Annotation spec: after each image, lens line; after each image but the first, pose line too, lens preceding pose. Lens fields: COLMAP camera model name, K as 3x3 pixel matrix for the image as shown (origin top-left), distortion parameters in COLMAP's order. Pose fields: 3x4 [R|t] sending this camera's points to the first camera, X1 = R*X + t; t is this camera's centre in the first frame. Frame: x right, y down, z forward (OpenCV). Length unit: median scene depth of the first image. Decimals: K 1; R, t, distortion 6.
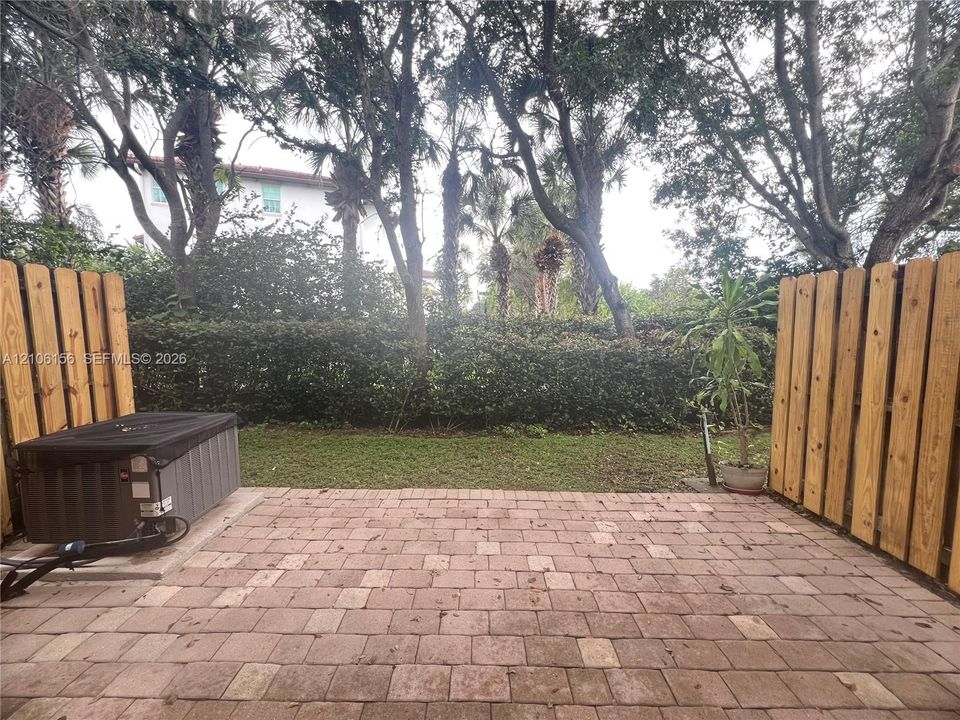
lens RADIAL K [[384.0, 0, 480.0], [0, 384.0, 360.0], [0, 0, 1]] dist [-0.000475, -0.000037]
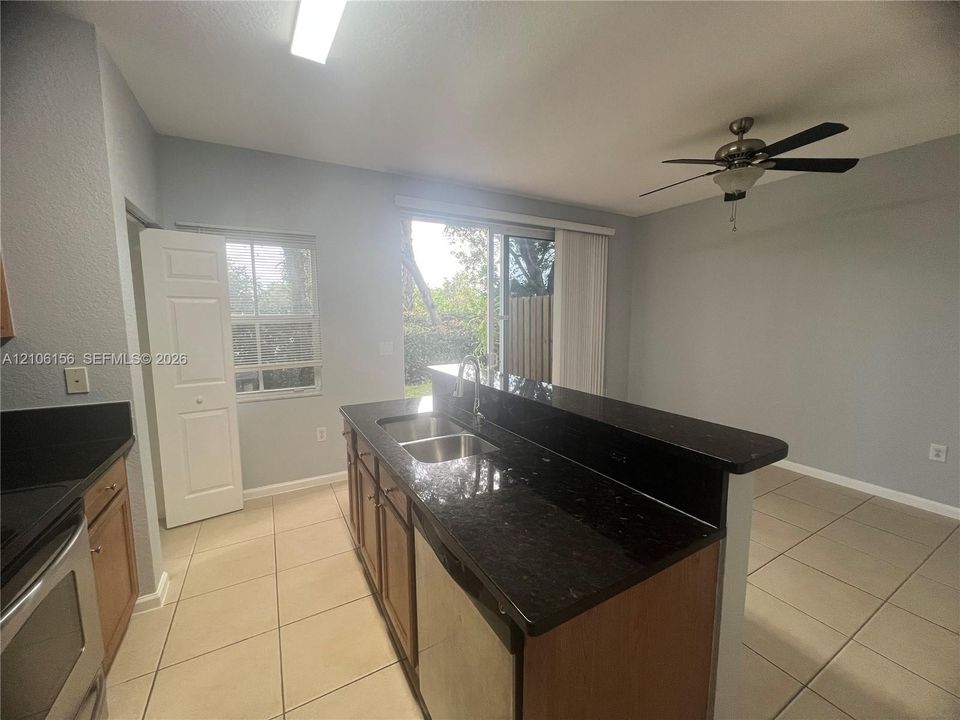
lens RADIAL K [[384.0, 0, 480.0], [0, 384.0, 360.0], [0, 0, 1]] dist [-0.000475, -0.000037]
pose [[0.868439, -0.067946, 0.491118, -0.265261], [0.056103, 0.997670, 0.038820, 0.034322], [-0.492612, -0.006160, 0.870227, -0.501596]]
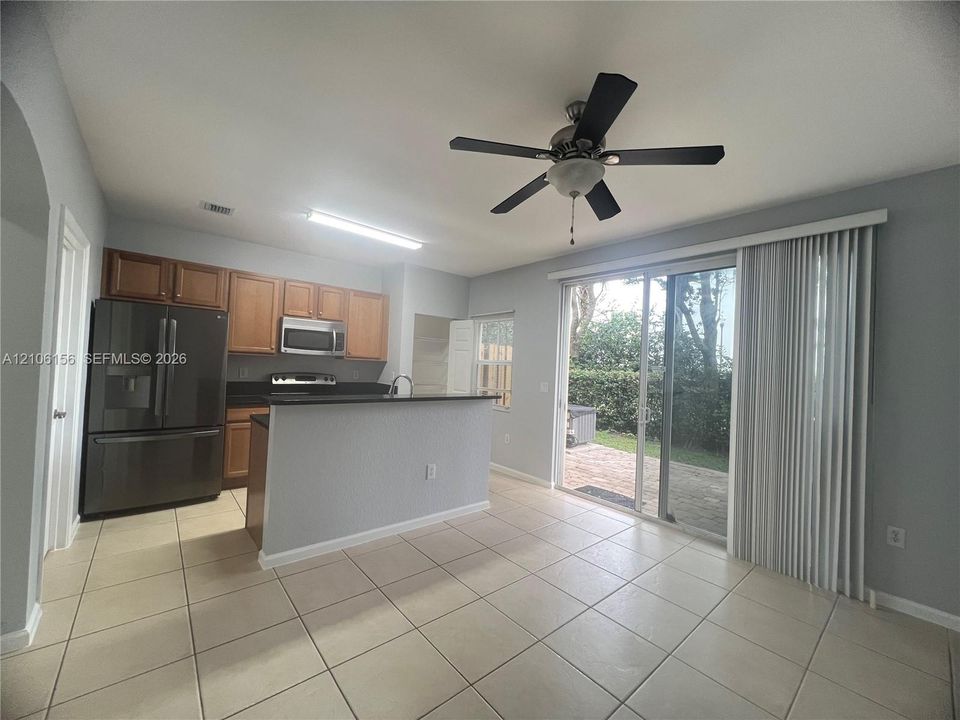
lens RADIAL K [[384.0, 0, 480.0], [0, 384.0, 360.0], [0, 0, 1]] dist [-0.000475, -0.000037]
pose [[0.653398, 0.011449, -0.756928, 0.319829], [-0.110868, 0.990551, -0.080722, 0.050343], [0.748852, 0.136663, 0.648494, -0.516350]]
